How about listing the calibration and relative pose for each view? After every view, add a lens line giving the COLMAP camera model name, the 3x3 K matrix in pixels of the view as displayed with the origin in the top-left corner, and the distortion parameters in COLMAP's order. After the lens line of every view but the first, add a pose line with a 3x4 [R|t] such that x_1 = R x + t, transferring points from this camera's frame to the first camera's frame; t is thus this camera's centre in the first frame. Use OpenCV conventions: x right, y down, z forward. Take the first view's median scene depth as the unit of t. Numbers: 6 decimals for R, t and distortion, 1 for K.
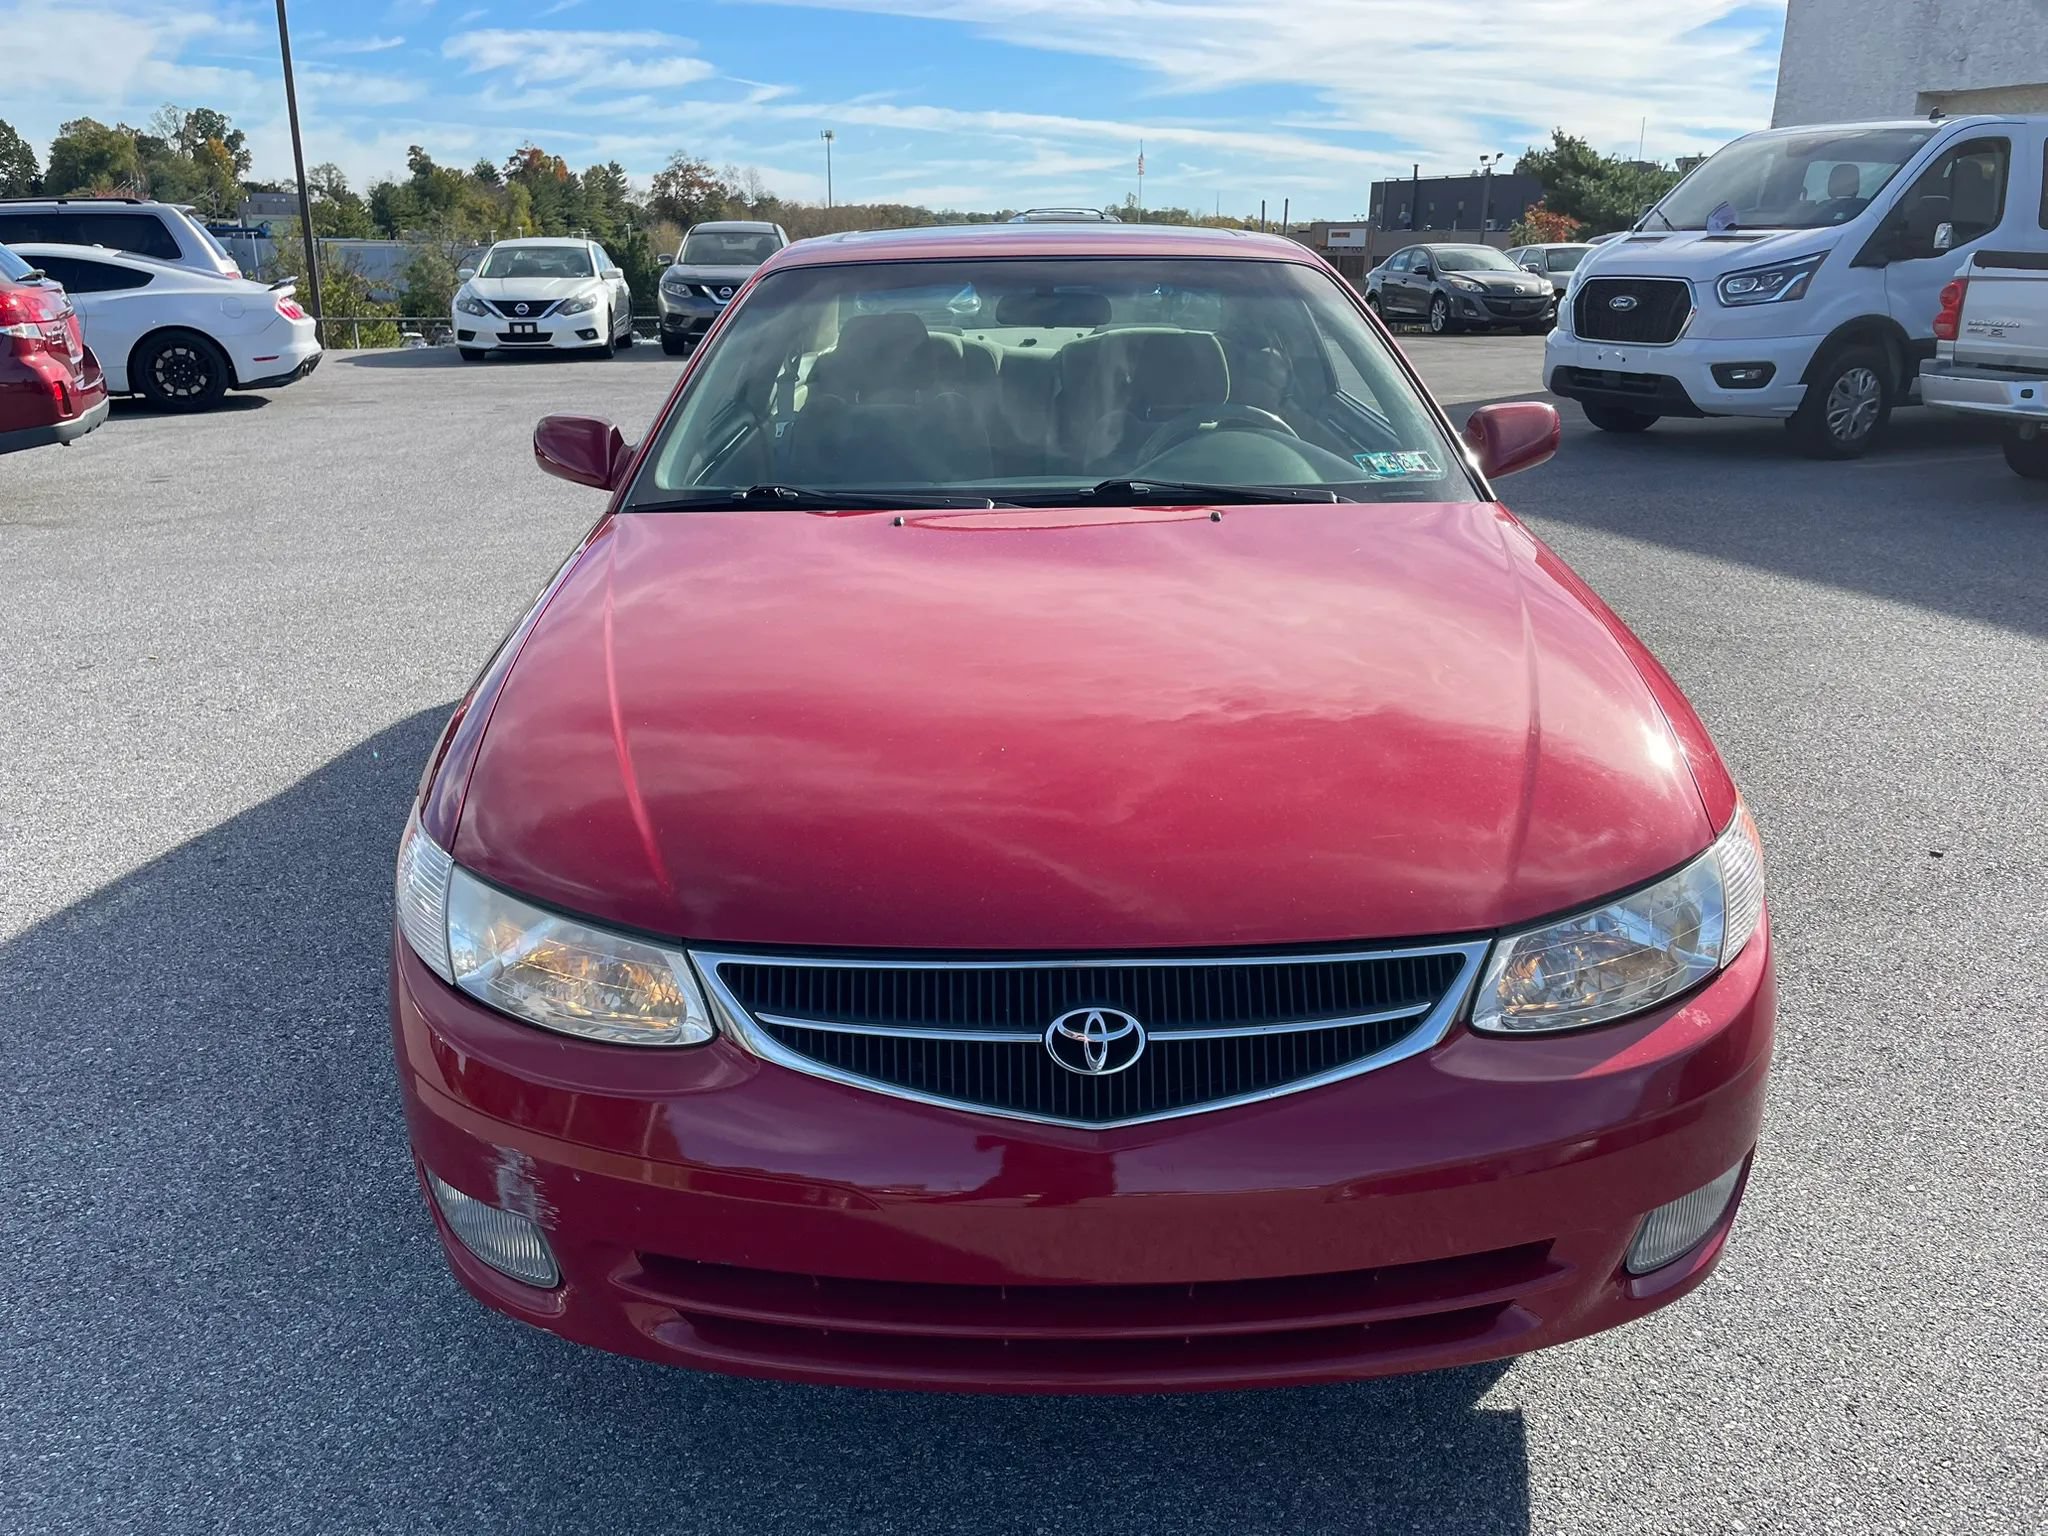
lens RADIAL K [[1548.2, 0, 1011.4], [0, 1548.2, 751.0], [0, 0, 1]] dist [0.074774, -0.099834]
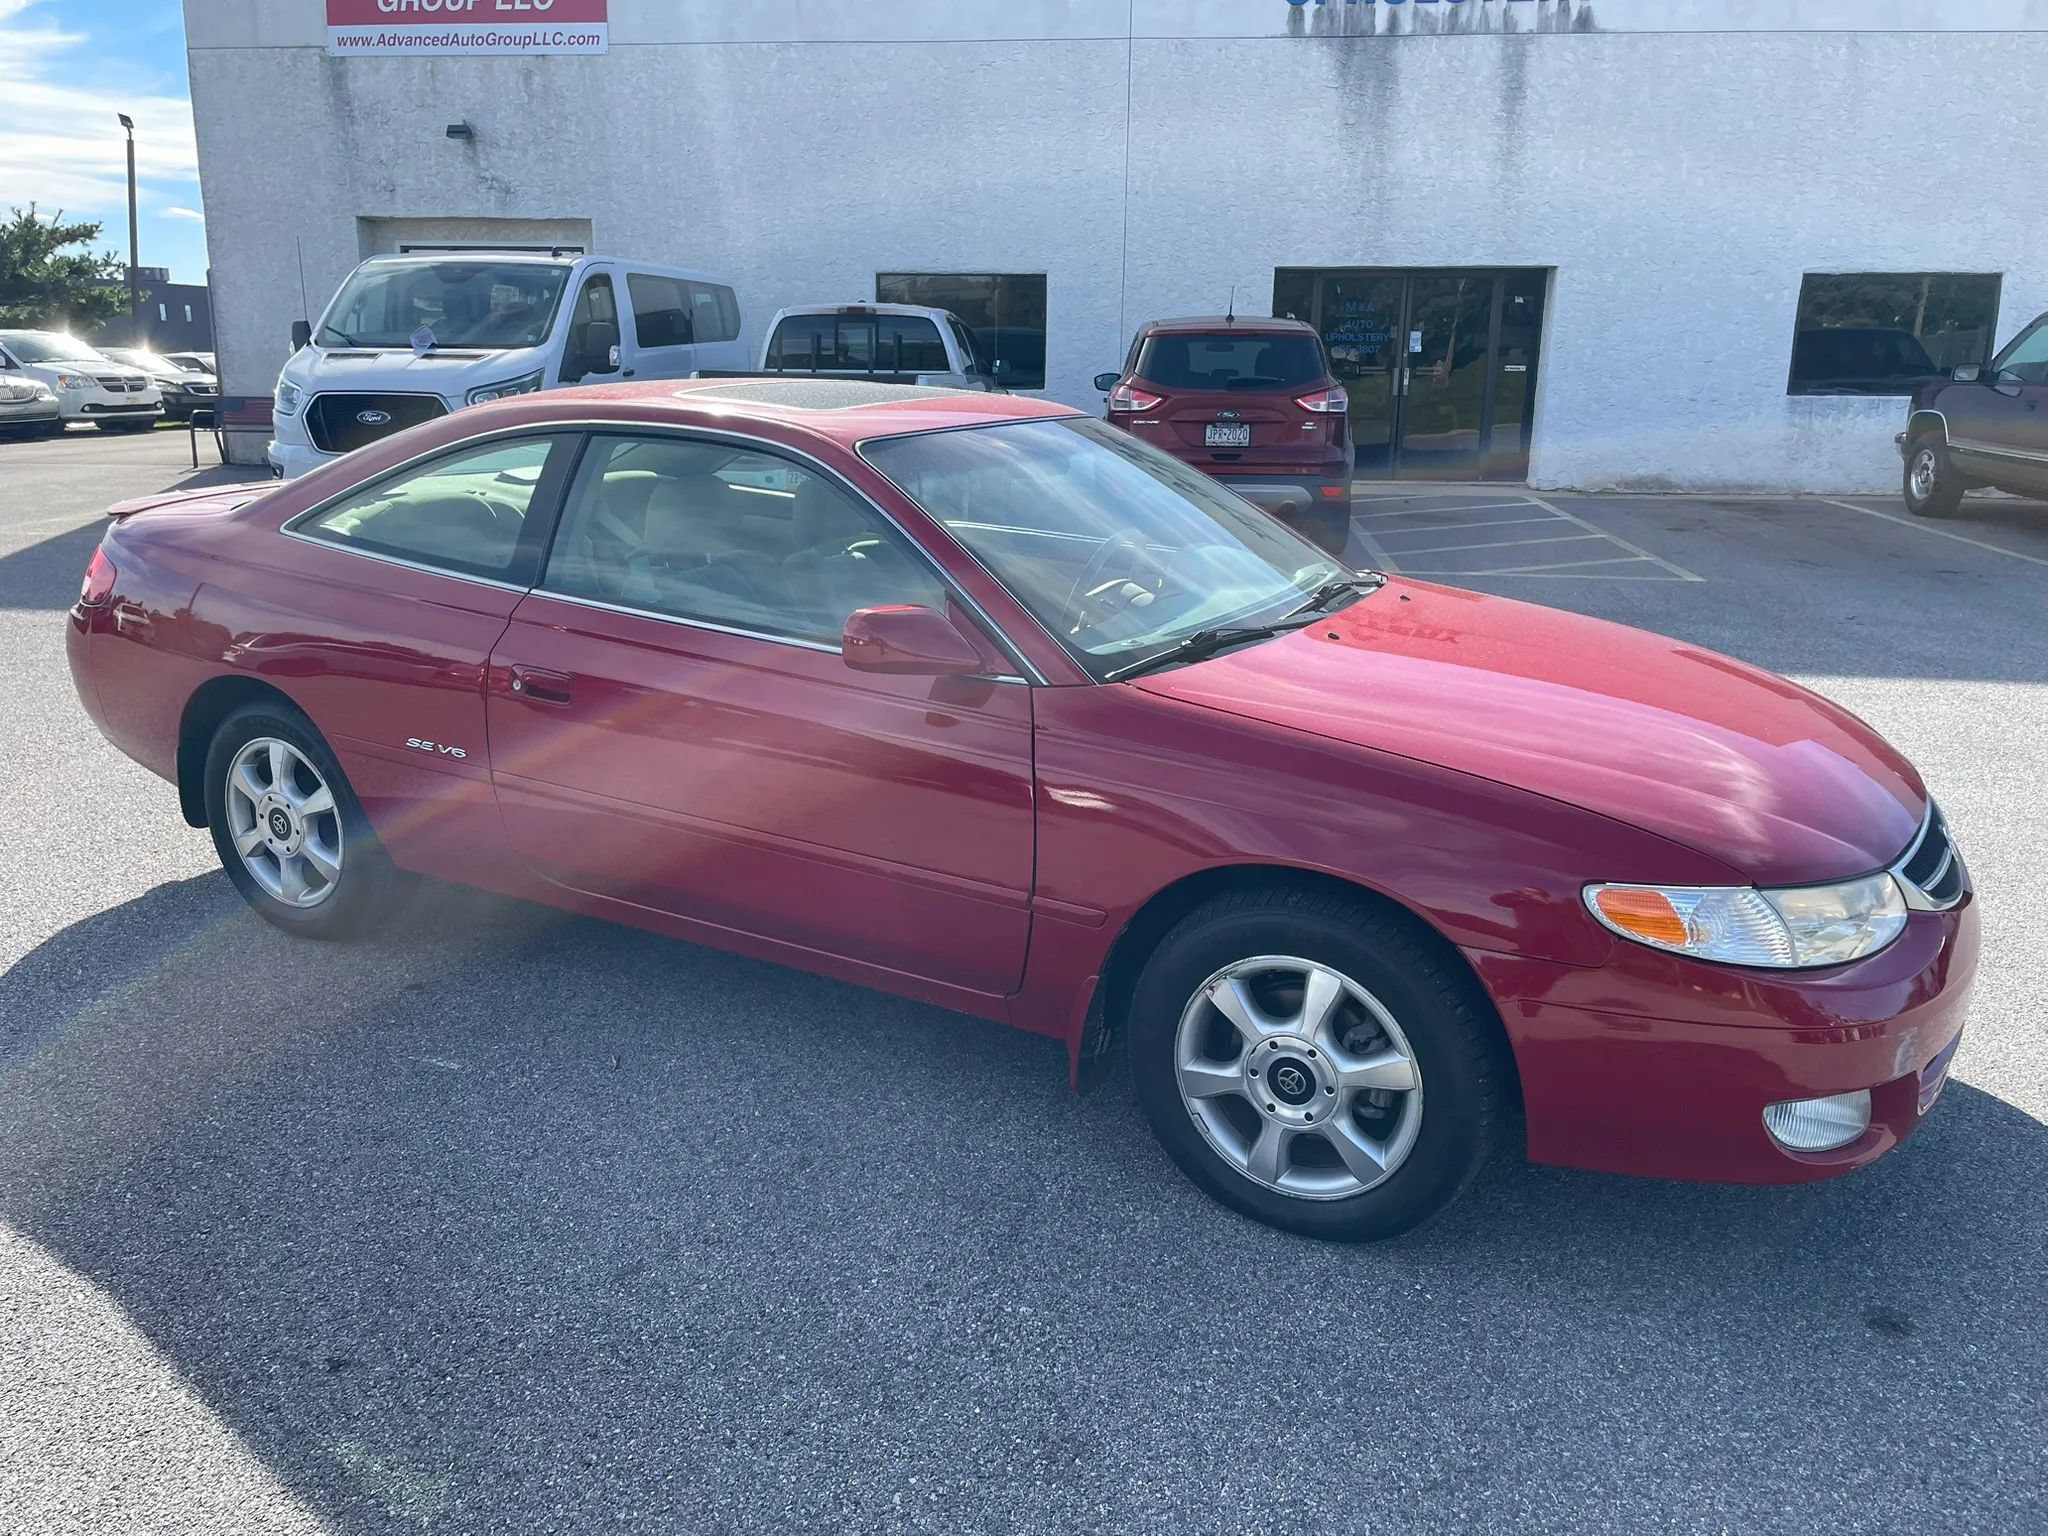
lens RADIAL K [[1545.8, 0, 1010.9], [0, 1545.8, 750.6], [0, 0, 1]] dist [0.080212, -0.106175]
pose [[0.497073, -0.217444, 0.840022, -0.537928], [0.262060, 0.960505, 0.093561, -0.102946], [-0.827190, 0.173630, 0.534425, 0.233102]]
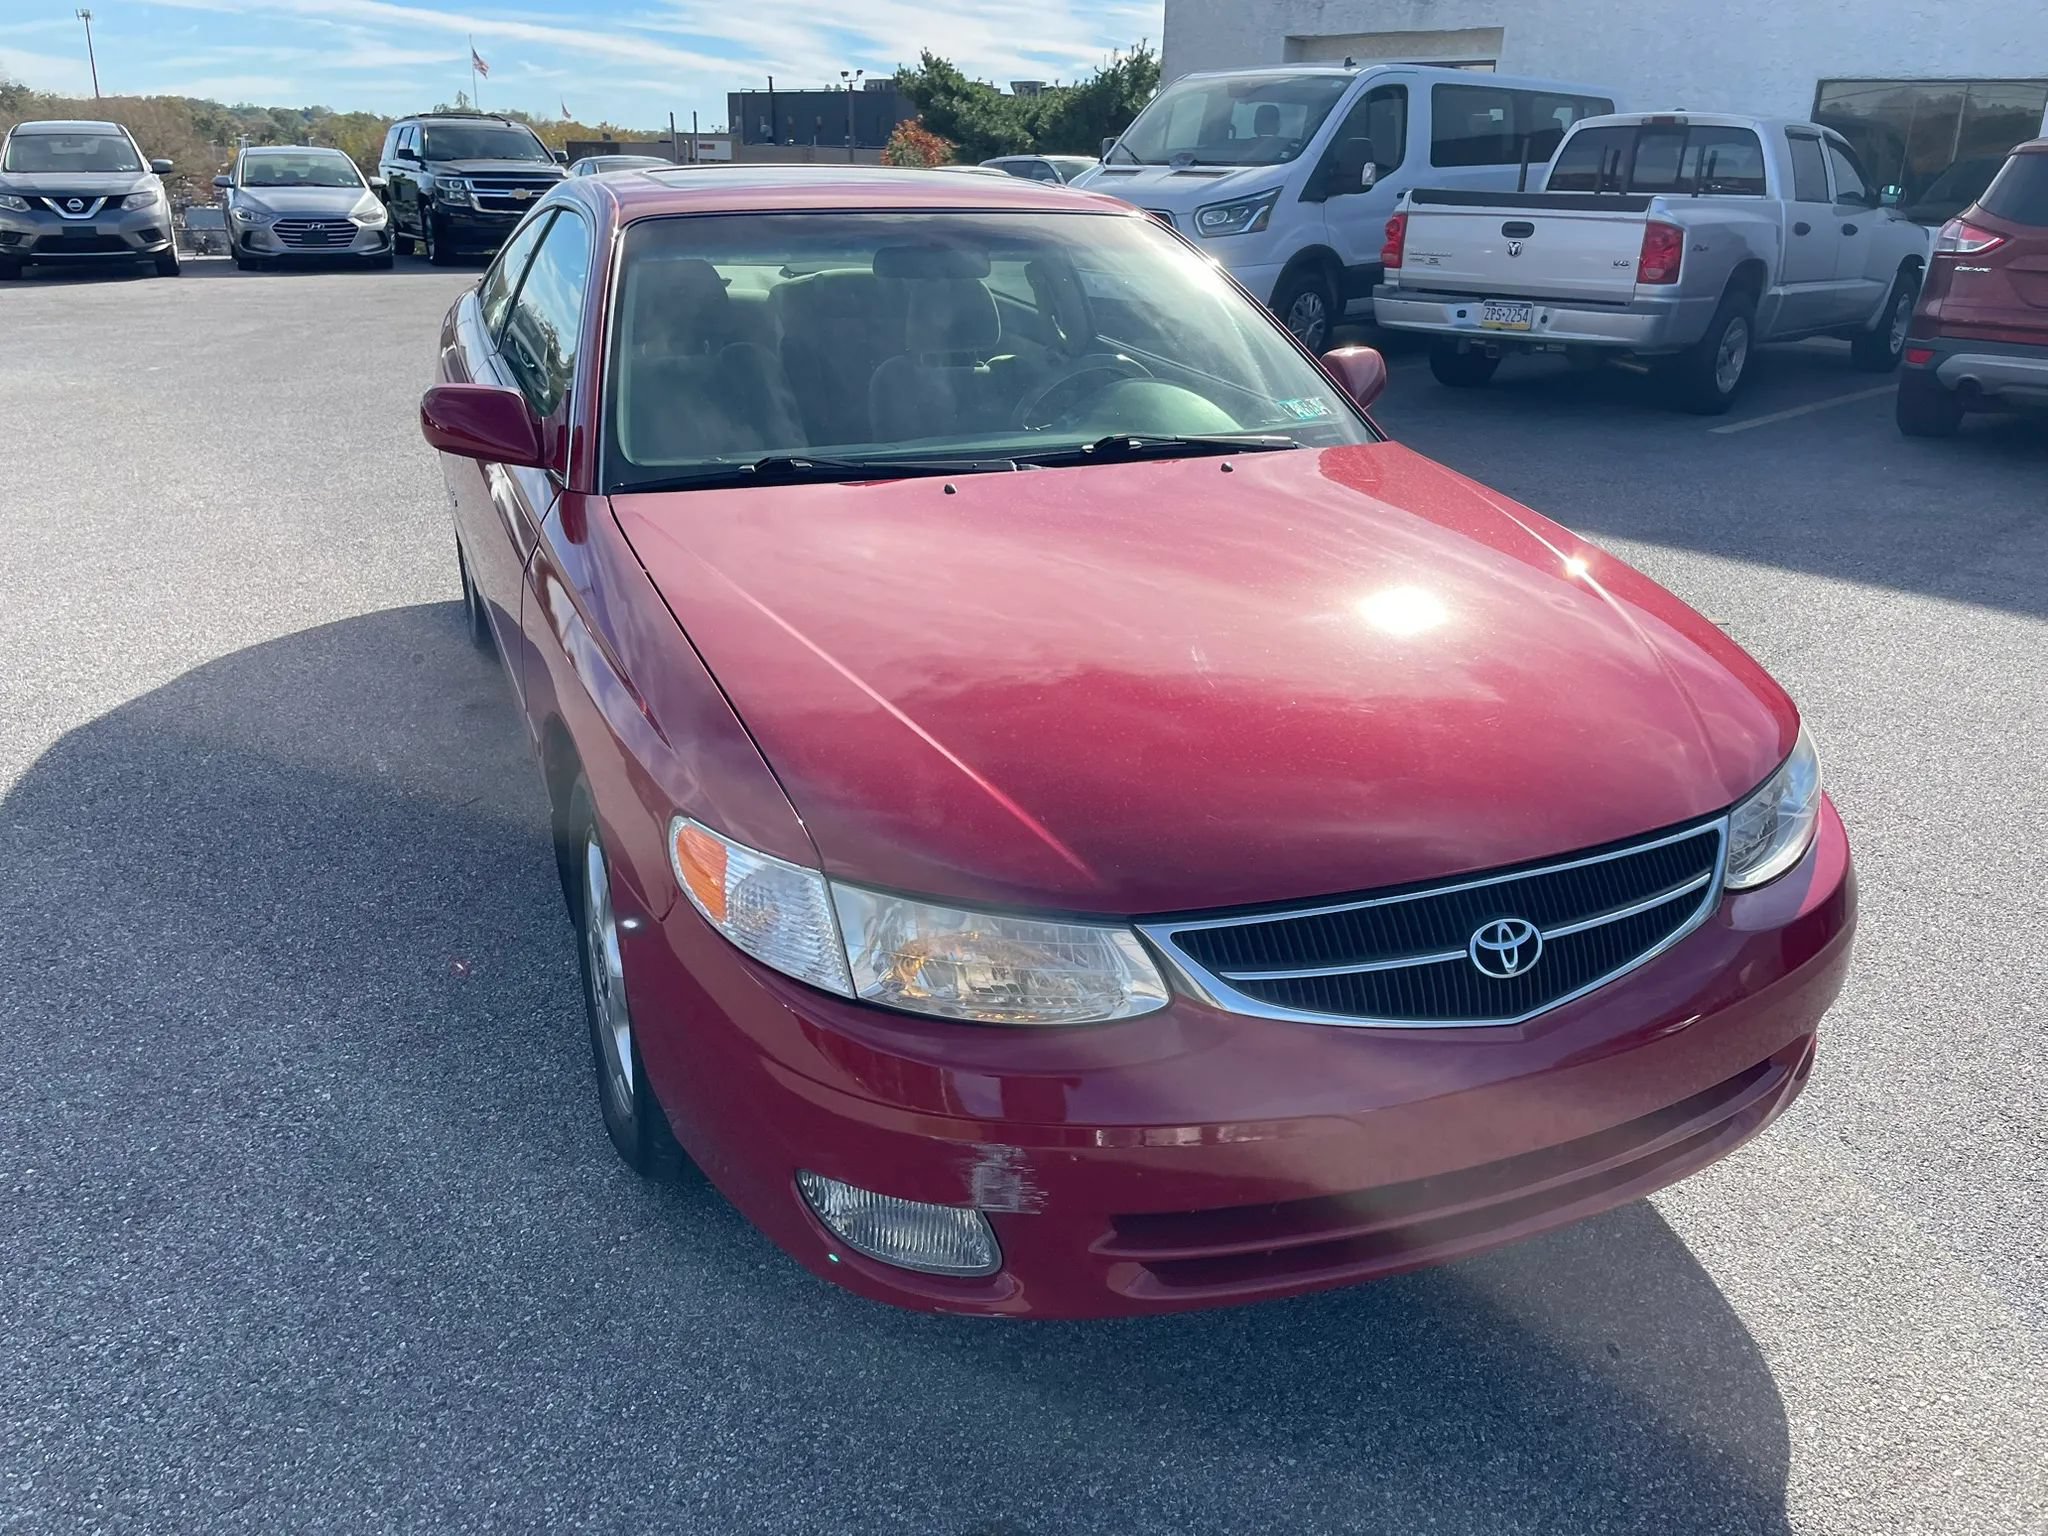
lens RADIAL K [[1548.2, 0, 1013.1], [0, 1548.2, 762.6], [0, 0, 1]] dist [0.074774, -0.099834]
pose [[0.926175, -0.118952, 0.357840, -0.173967], [0.098447, 0.992308, 0.075056, -0.018026], [-0.364016, -0.034286, 0.930761, 0.017574]]
